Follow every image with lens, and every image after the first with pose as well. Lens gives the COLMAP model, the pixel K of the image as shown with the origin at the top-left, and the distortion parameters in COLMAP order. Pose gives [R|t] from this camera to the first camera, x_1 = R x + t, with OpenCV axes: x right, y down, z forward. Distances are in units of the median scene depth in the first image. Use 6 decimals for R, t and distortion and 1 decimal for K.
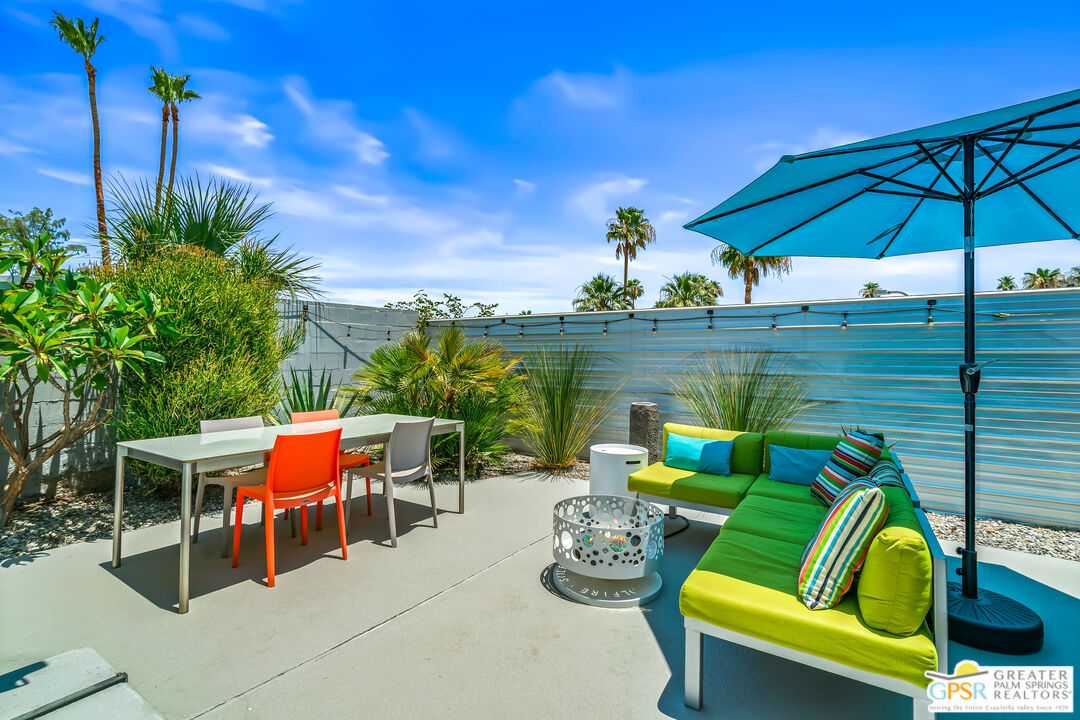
lens RADIAL K [[502.8, 0, 539.0], [0, 502.8, 365.4], [0, 0, 1]] dist [-0.005941, -0.000270]
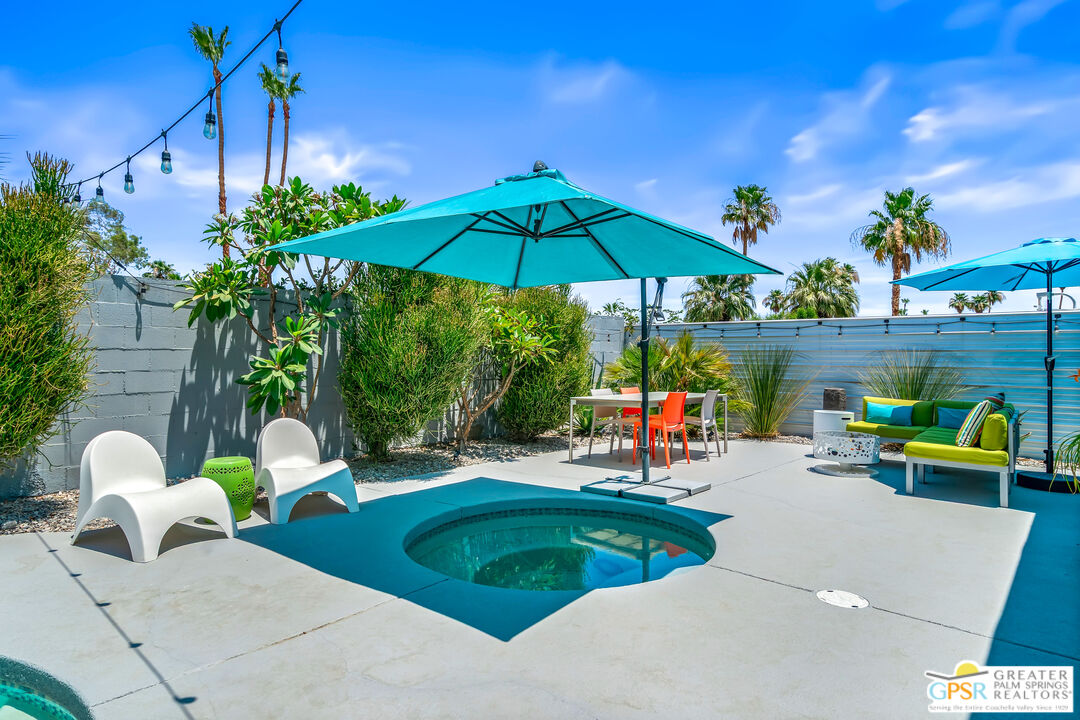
lens RADIAL K [[618.6, 0, 540.0], [0, 618.6, 360.0], [0, 0, 1]] dist [0.007783, -0.000146]
pose [[0.992758, 0.002994, -0.120094, -0.090837], [-0.004715, 0.999890, -0.014047, 0.006163], [0.120038, 0.014512, 0.992663, -0.180813]]
